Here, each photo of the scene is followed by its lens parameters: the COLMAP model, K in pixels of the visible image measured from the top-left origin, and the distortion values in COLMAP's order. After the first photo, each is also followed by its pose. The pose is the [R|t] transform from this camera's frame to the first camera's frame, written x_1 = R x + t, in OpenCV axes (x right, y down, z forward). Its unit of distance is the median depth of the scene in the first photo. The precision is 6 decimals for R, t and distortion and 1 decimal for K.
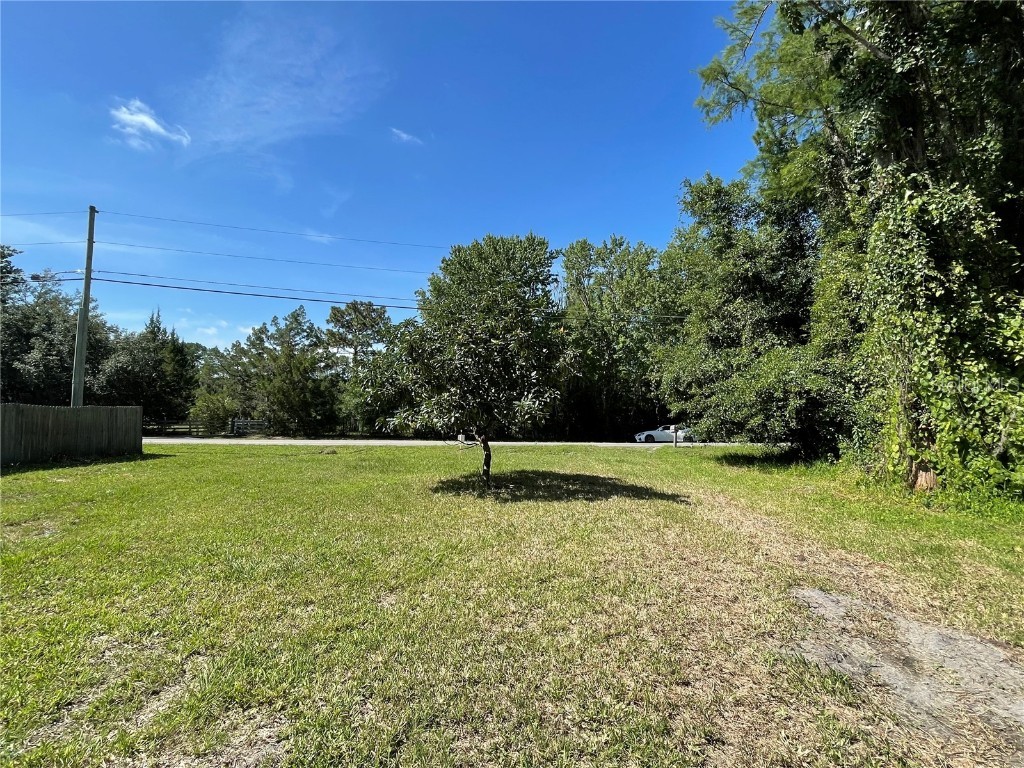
lens RADIAL K [[486.9, 0, 514.8], [0, 486.9, 383.3], [0, 0, 1]] dist [-0.001268, -0.000189]
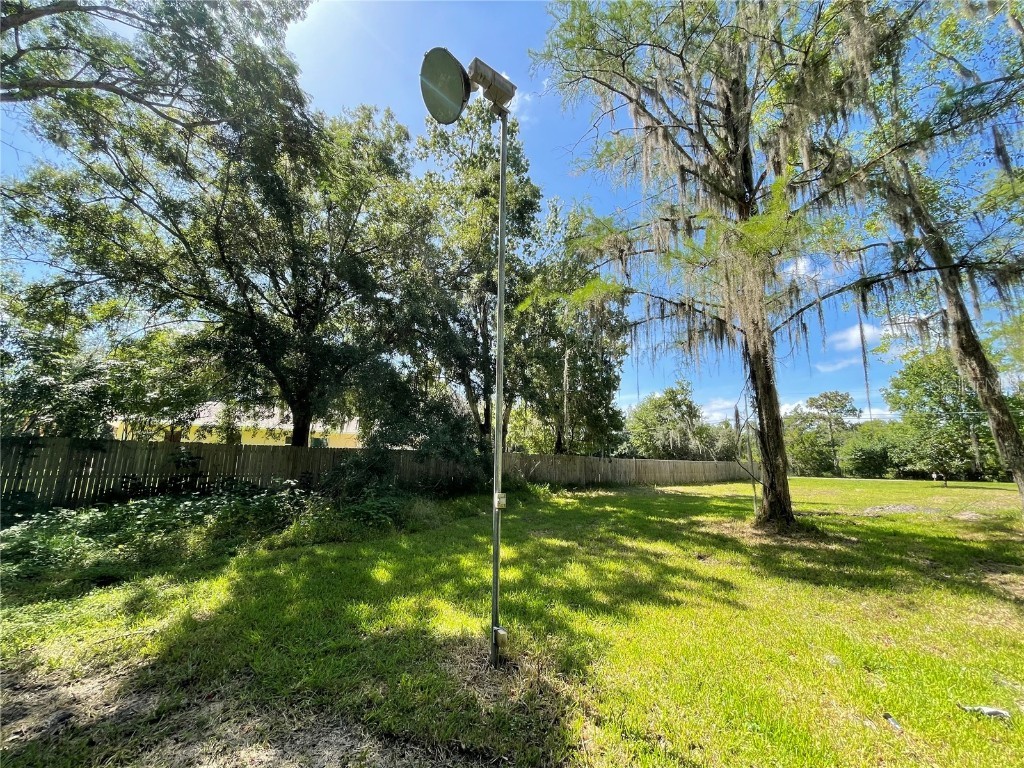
lens RADIAL K [[413.3, 0, 513.5], [0, 413.3, 386.5], [0, 0, 1]] dist [-0.002892, -0.000008]
pose [[0.624240, -0.144904, -0.767677, 0.102461], [0.051081, 0.988116, -0.144976, -0.062426], [0.779561, 0.051286, 0.624223, -0.902431]]
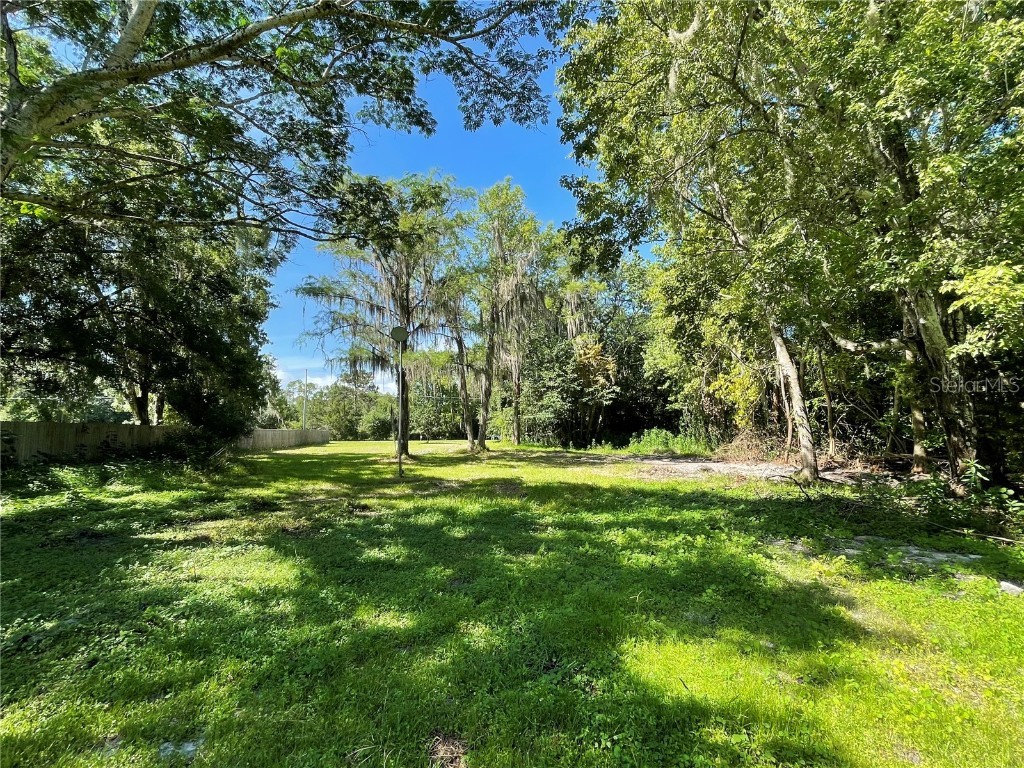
lens RADIAL K [[486.9, 0, 510.8], [0, 486.9, 384.3], [0, 0, 1]] dist [-0.001268, -0.000189]
pose [[0.993572, -0.011434, 0.112626, 0.072106], [0.013570, 0.999742, -0.018221, -0.100035], [-0.112388, 0.019633, 0.993470, -1.315582]]
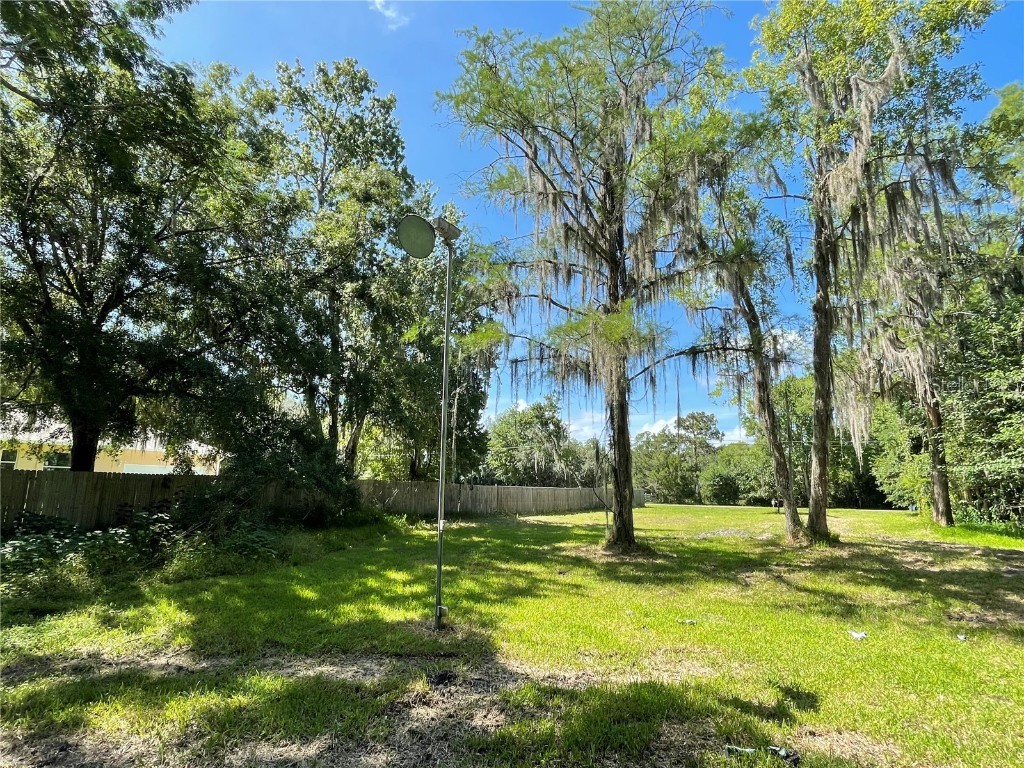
lens RADIAL K [[552.4, 0, 513.5], [0, 552.4, 388.8], [0, 0, 1]] dist [0.000885, -0.000347]
pose [[0.842952, -0.095256, -0.529488, 0.150453], [0.033991, 0.991664, -0.124289, -0.072618], [0.536913, 0.086772, 0.839163, -0.996054]]
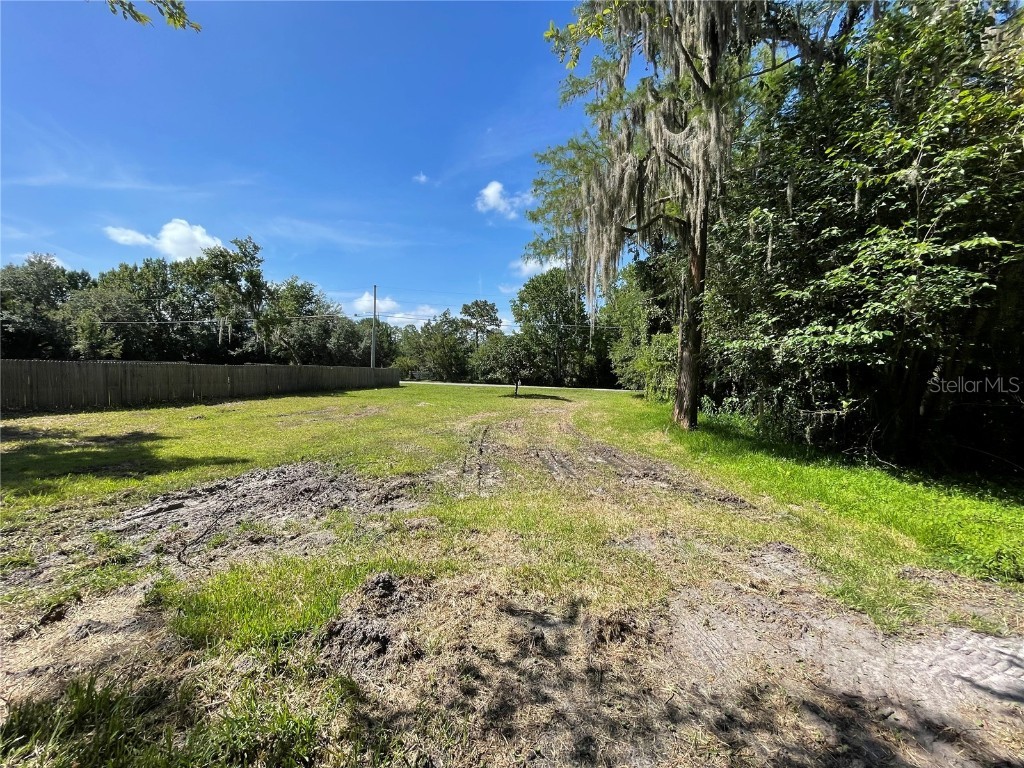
lens RADIAL K [[413.3, 0, 514.0], [0, 413.3, 382.3], [0, 0, 1]] dist [-0.002892, -0.000008]
pose [[0.974547, 0.026314, -0.222633, 0.154334], [-0.004579, 0.995216, 0.097589, -0.044849], [0.224136, -0.094086, 0.970006, -0.482736]]
